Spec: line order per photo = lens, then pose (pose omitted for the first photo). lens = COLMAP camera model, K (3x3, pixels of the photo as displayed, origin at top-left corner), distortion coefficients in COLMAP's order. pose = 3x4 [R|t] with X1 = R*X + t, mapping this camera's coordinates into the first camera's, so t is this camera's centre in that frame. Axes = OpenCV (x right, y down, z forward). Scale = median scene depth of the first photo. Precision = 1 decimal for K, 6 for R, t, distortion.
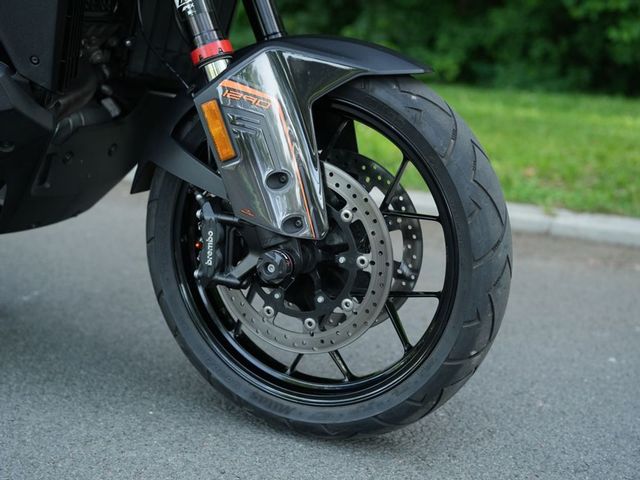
lens RADIAL K [[991.3, 0, 321.3], [0, 991.3, 242.6], [0, 0, 1]] dist [-0.065013, 0.837981]
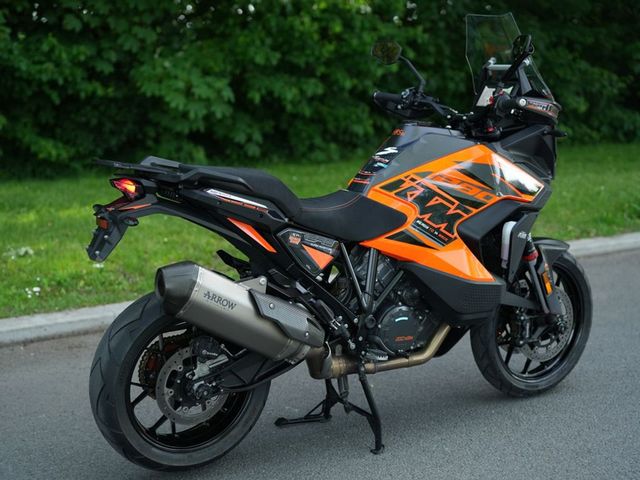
lens RADIAL K [[991.3, 0, 321.3], [0, 991.3, 242.6], [0, 0, 1]] dist [-0.065013, 0.837981]
pose [[0.529256, -0.197586, 0.825135, -2.354986], [0.206984, 0.973192, 0.100277, -0.555580], [-0.822828, 0.117717, 0.555965, 0.026146]]
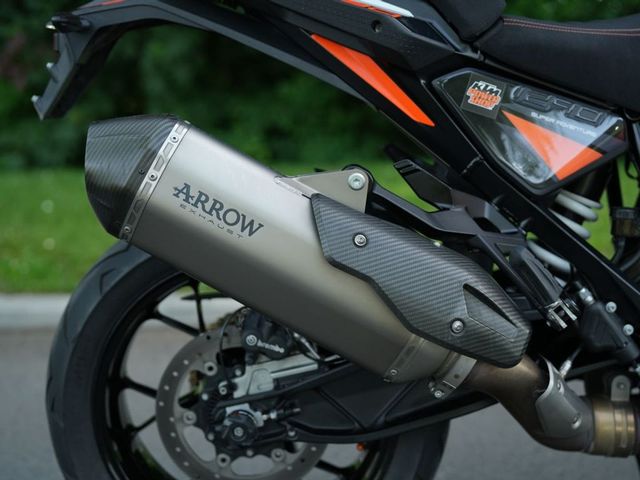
lens RADIAL K [[991.3, 0, 321.3], [0, 991.3, 242.6], [0, 0, 1]] dist [-0.065013, 0.837981]
pose [[0.906968, -0.119183, 0.403986, -1.189237], [0.144385, 0.988992, -0.032381, -0.243705], [-0.395680, 0.087698, 0.914192, 0.500347]]
